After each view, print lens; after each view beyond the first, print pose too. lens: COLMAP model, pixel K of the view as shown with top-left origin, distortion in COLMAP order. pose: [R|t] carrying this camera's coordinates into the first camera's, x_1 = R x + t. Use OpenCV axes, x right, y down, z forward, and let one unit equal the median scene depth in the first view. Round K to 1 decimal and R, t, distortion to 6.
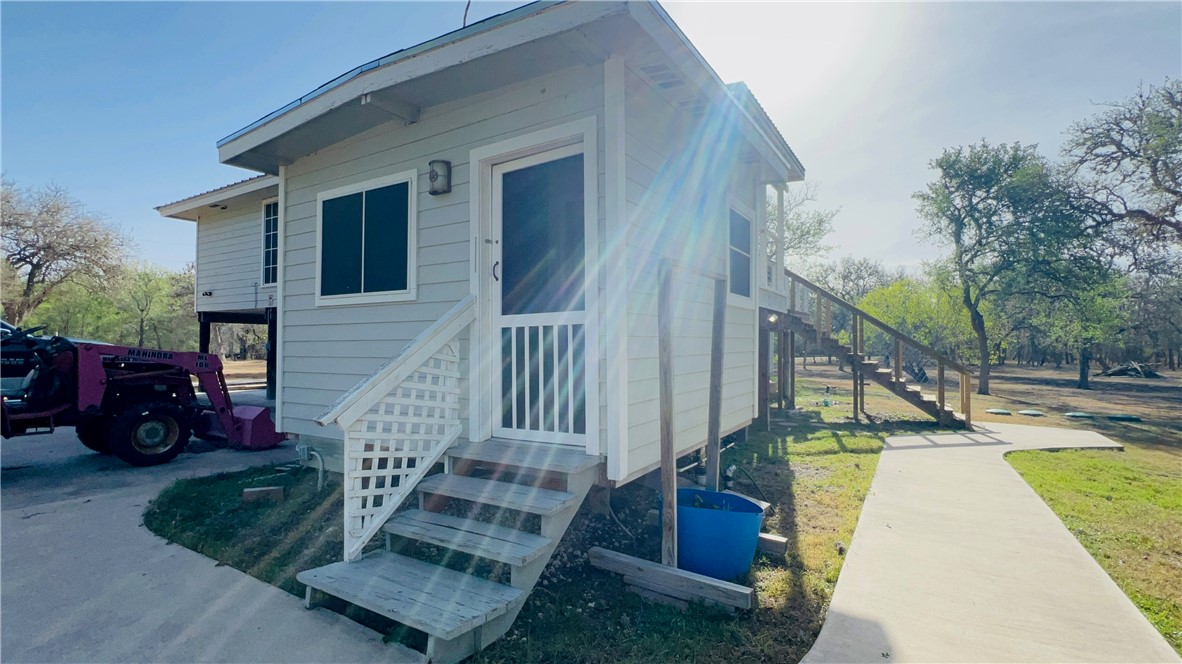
lens RADIAL K [[563.7, 0, 589.3], [0, 563.7, 332.6], [0, 0, 1]] dist [-0.000386, 0.000330]
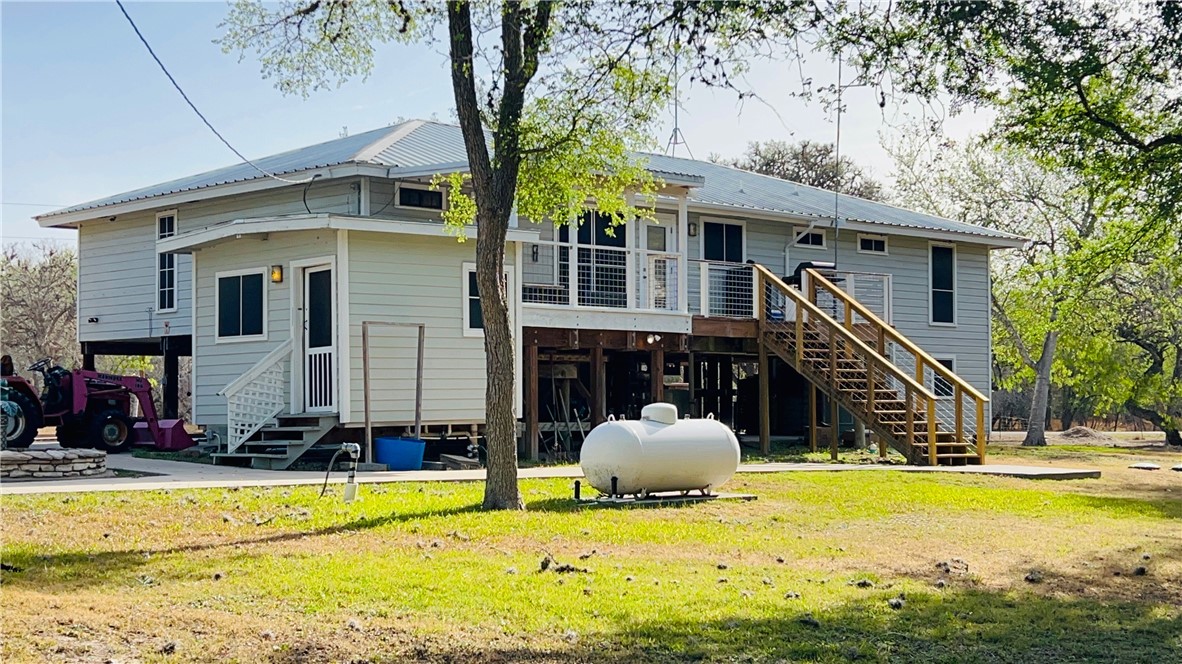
lens RADIAL K [[1764.0, 0, 591.0], [0, 1764.0, 333.7], [0, 0, 1]] dist [0.016340, 0.000000]
pose [[0.971223, -0.021271, -0.237220, 1.902045], [0.016636, 0.999630, -0.021522, 0.056699], [0.237590, 0.016956, 0.971217, -3.953018]]
